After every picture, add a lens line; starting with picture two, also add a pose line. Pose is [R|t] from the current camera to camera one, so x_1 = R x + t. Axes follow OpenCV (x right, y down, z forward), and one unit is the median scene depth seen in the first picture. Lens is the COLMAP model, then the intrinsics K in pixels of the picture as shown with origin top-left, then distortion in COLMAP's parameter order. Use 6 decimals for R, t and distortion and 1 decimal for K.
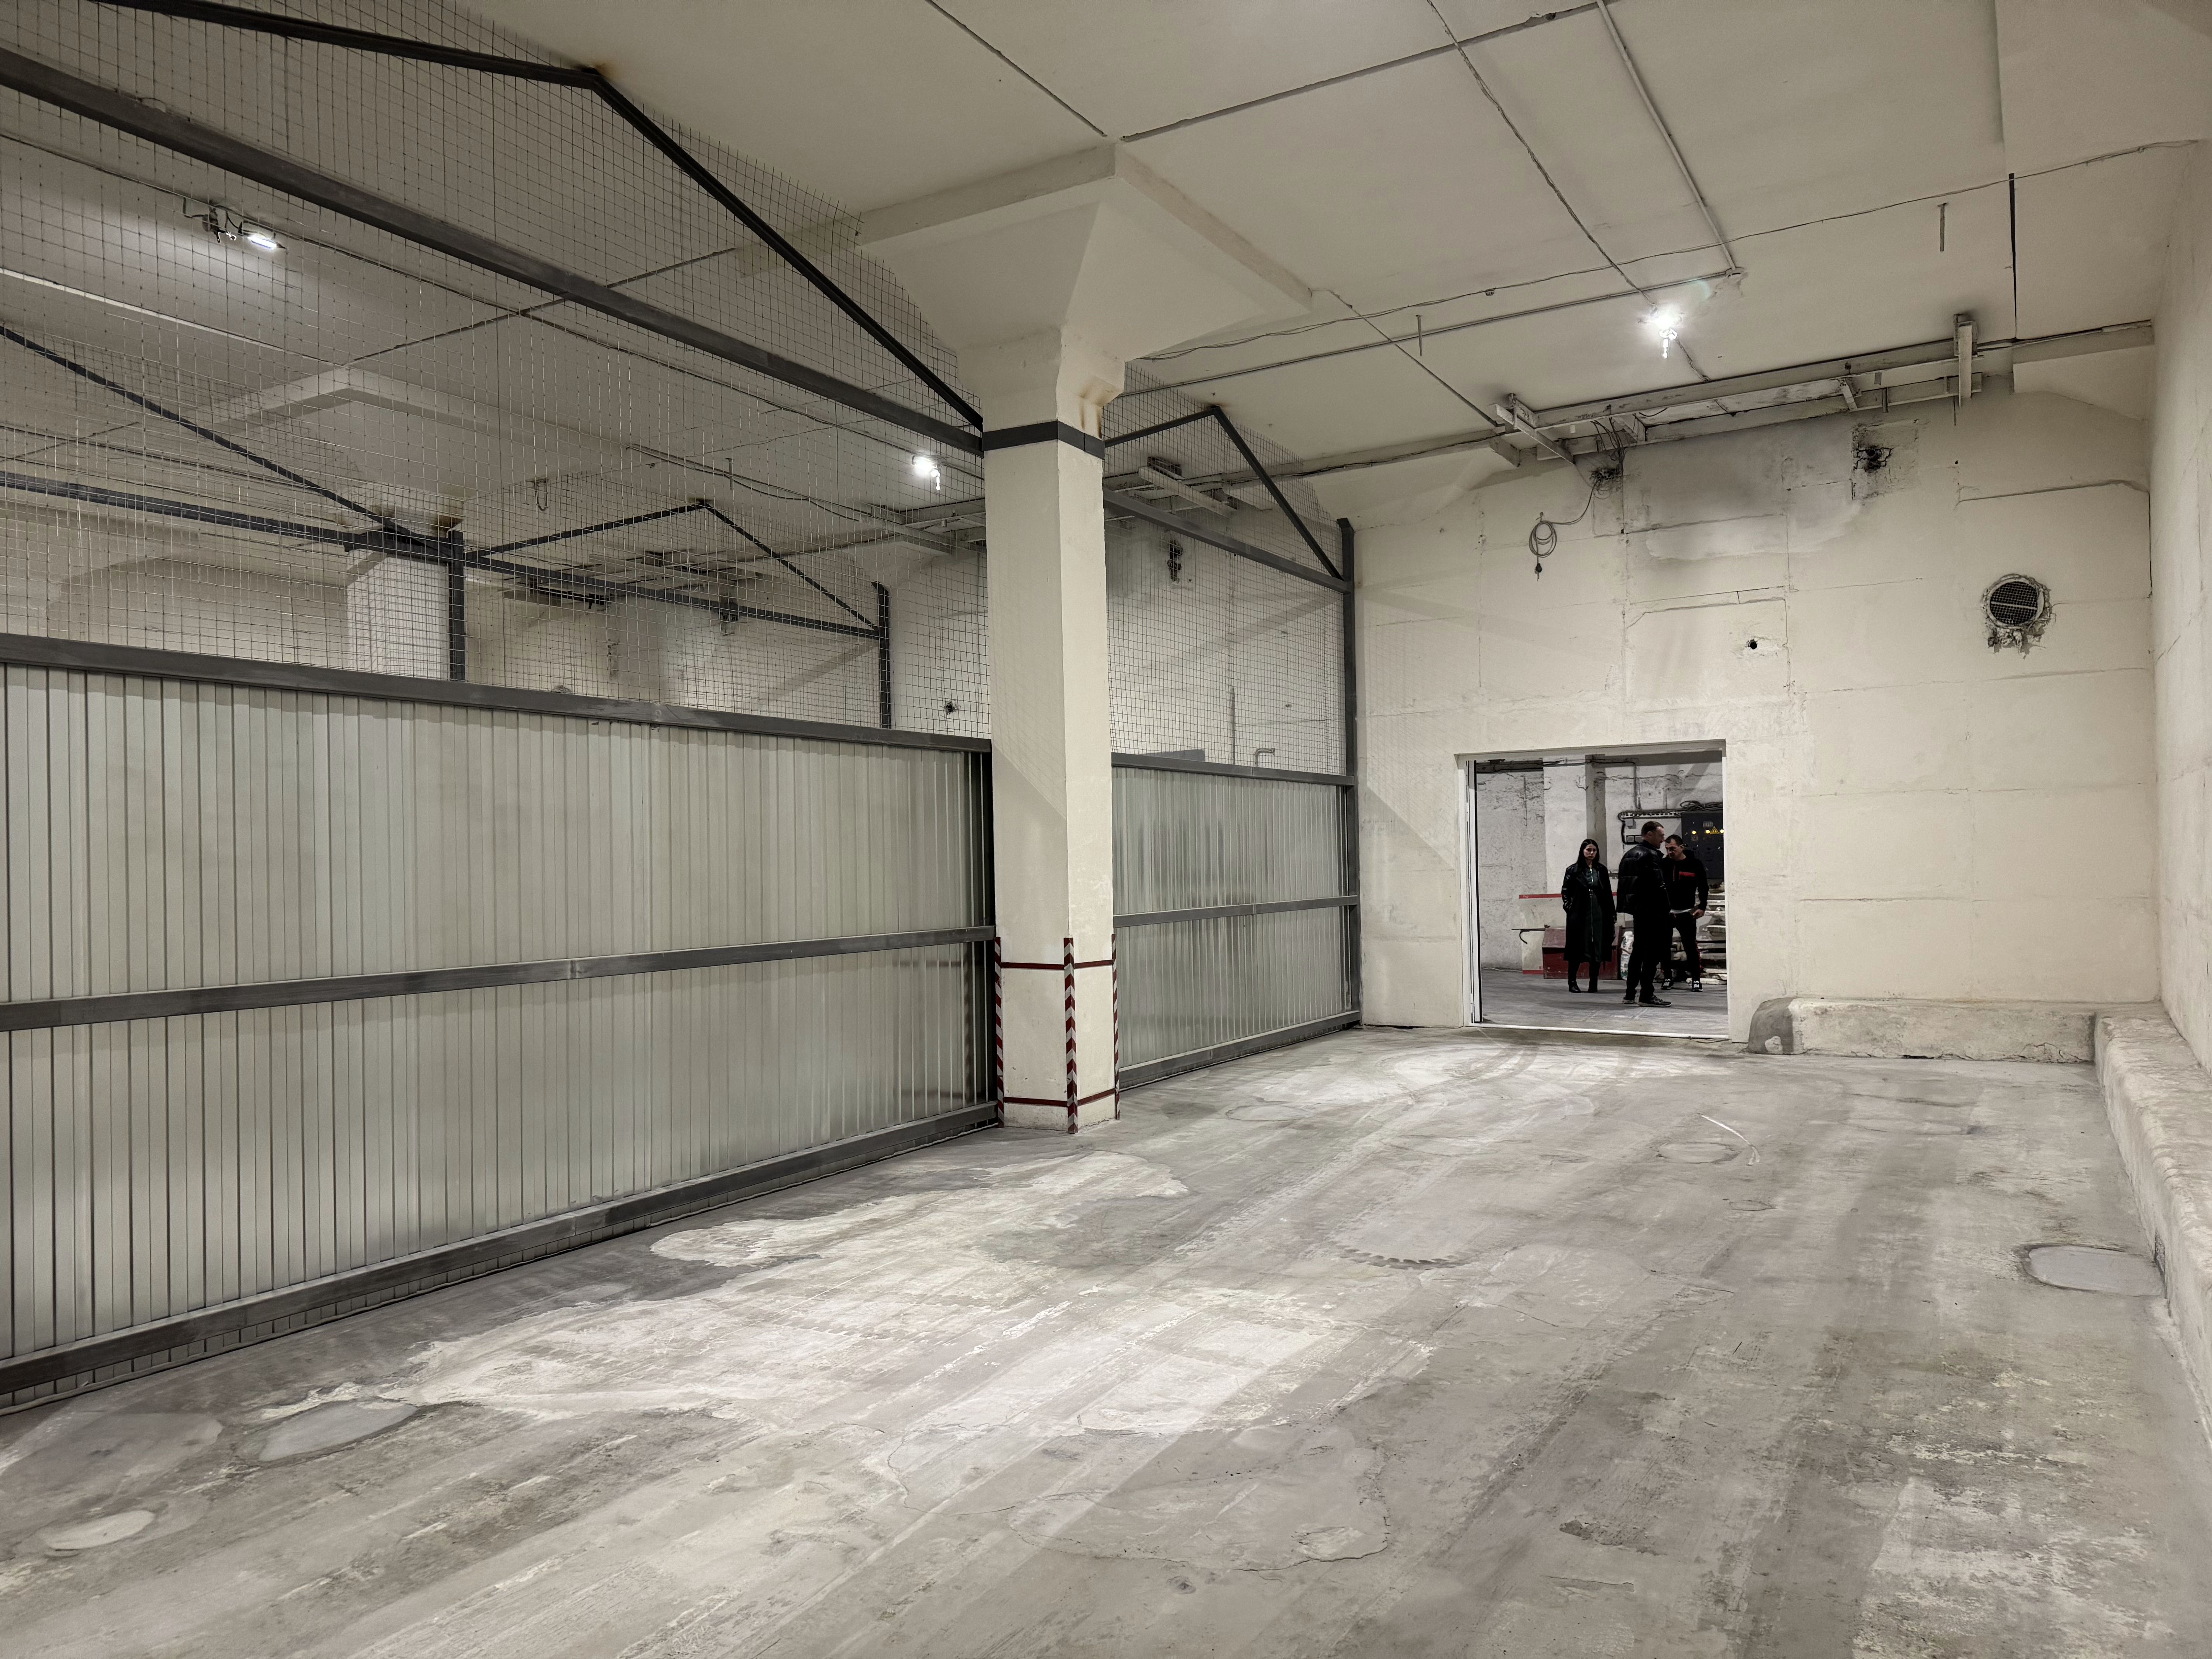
lens RADIAL K [[1540.1, 0, 1106.0], [0, 1540.1, 829.5], [0, 0, 1]] dist [0.039684, -0.002473]
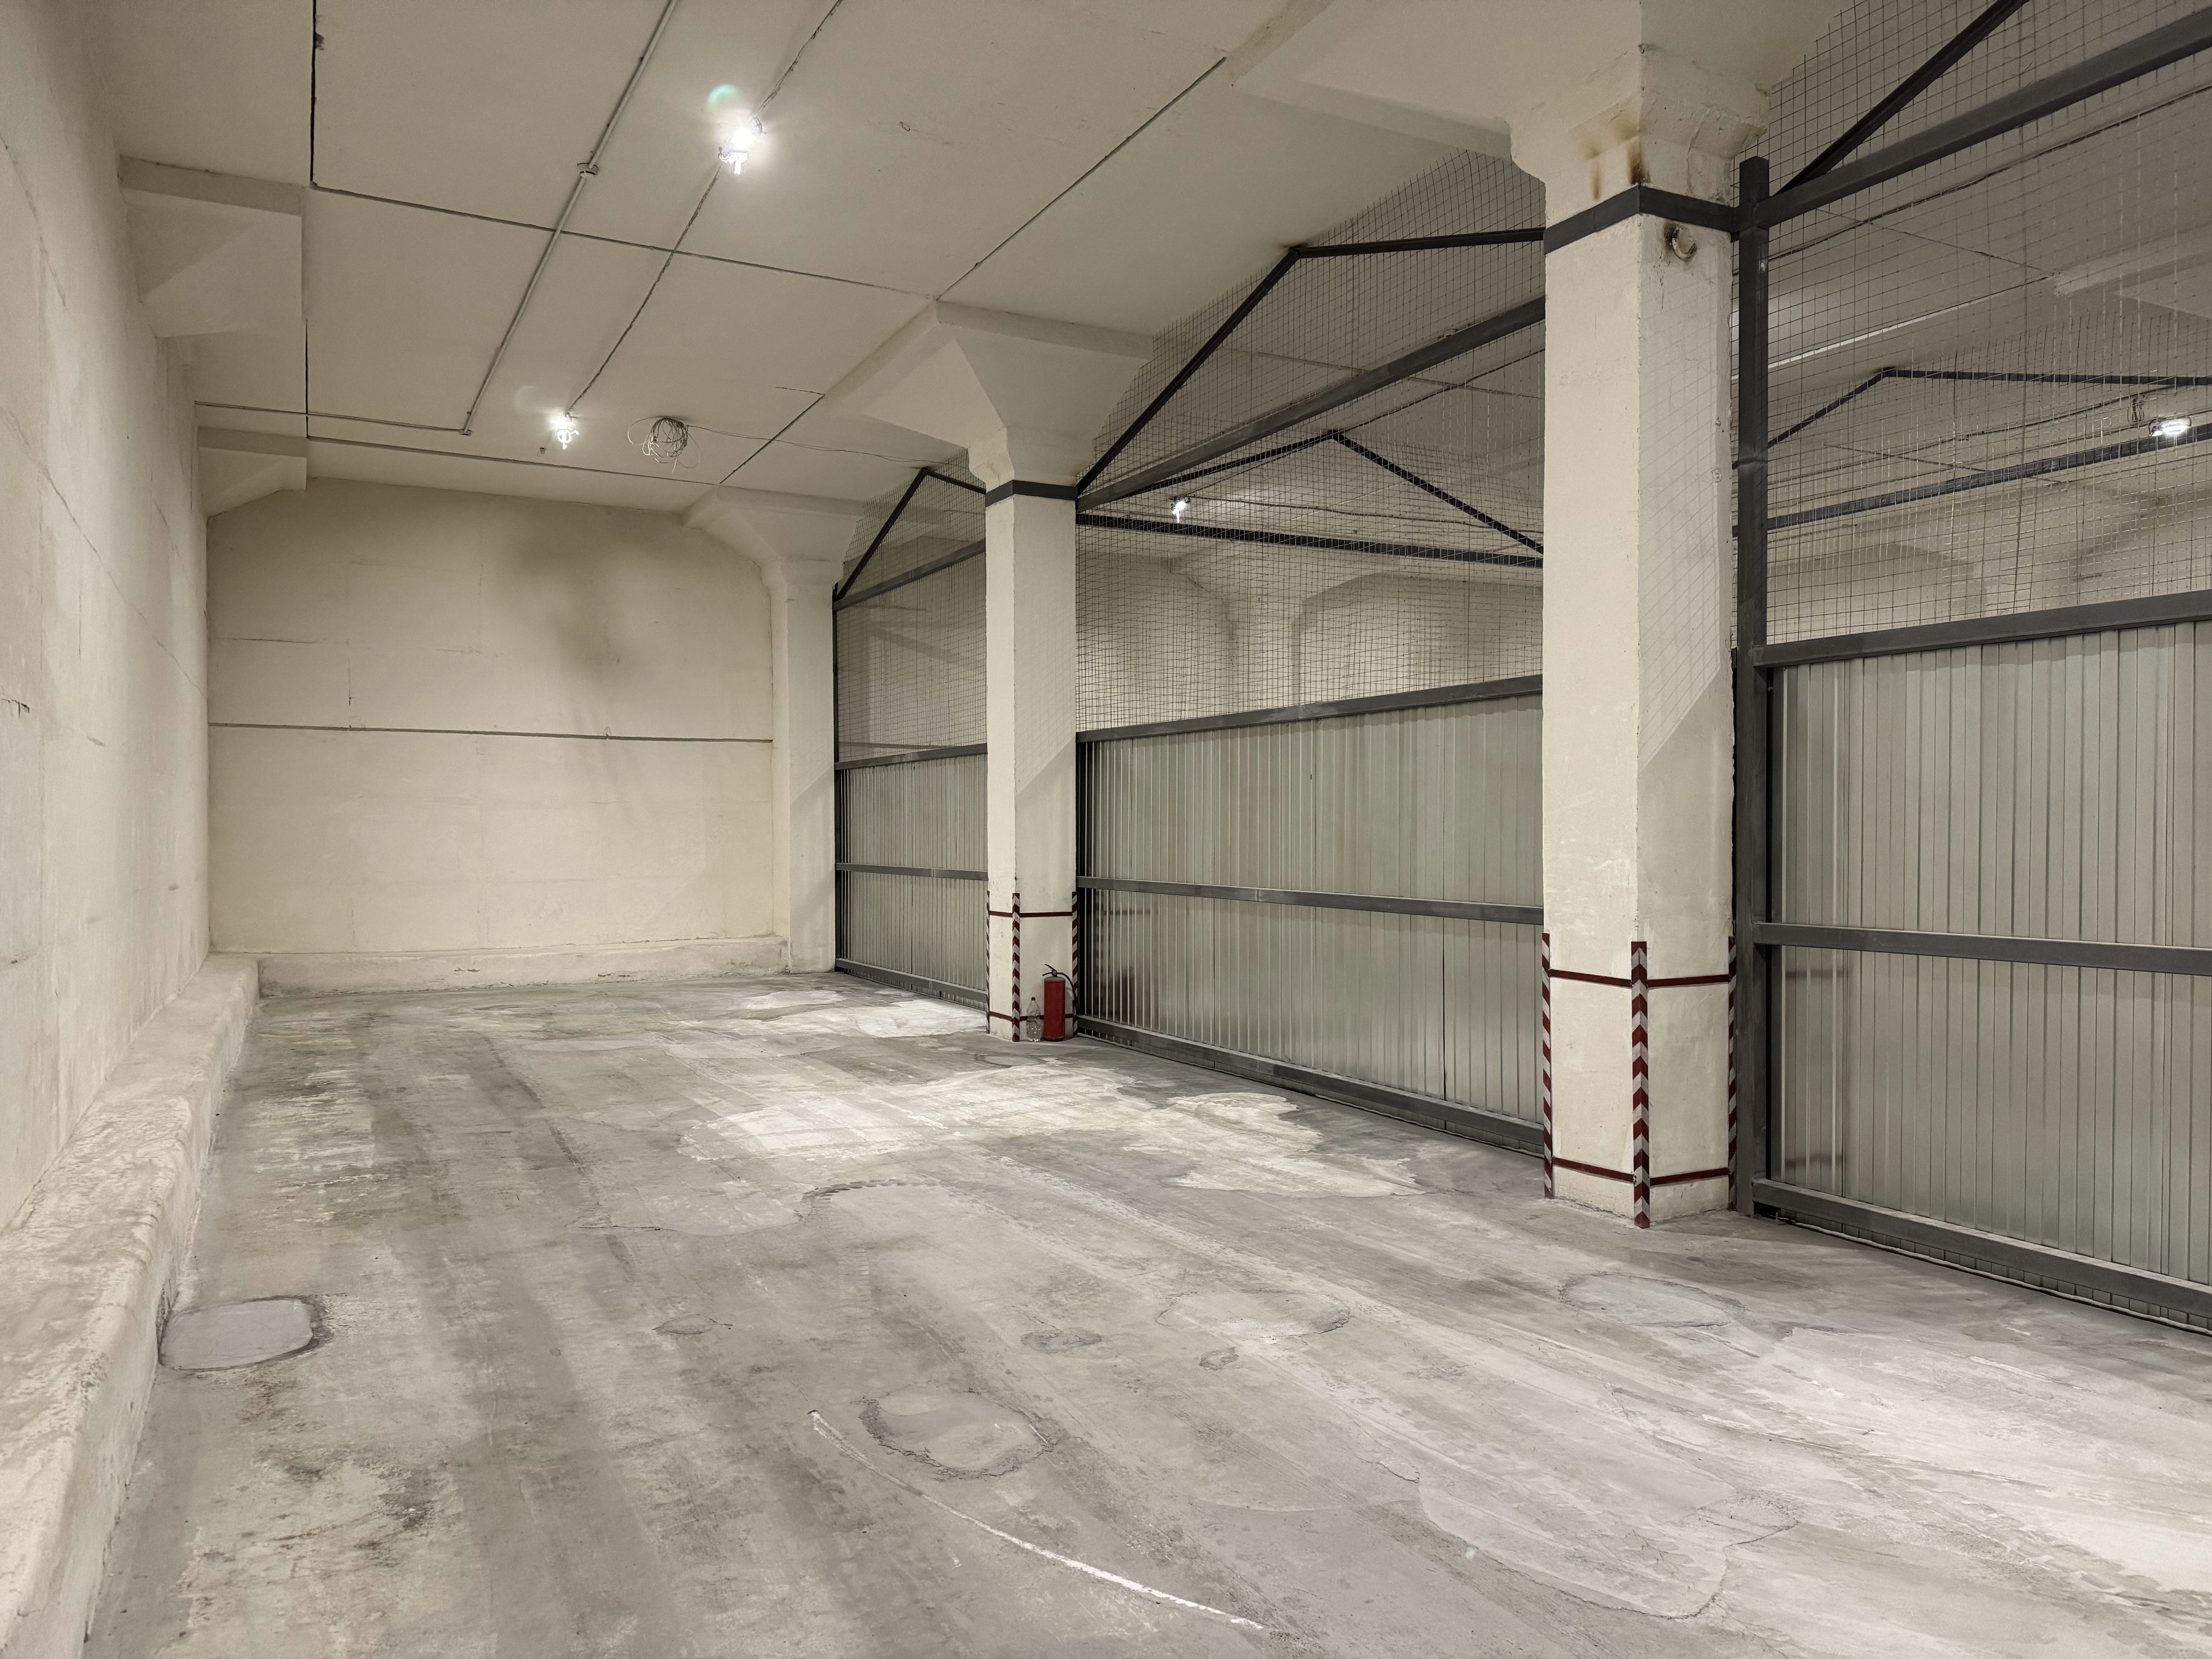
lens RADIAL K [[1540.1, 0, 1106.0], [0, 1540.1, 829.5], [0, 0, 1]] dist [0.039684, -0.002473]
pose [[-0.528135, 0.019900, -0.848927, 1.053140], [0.022329, 0.999705, 0.009544, 0.012152], [0.848867, -0.013915, -0.528423, 1.778019]]
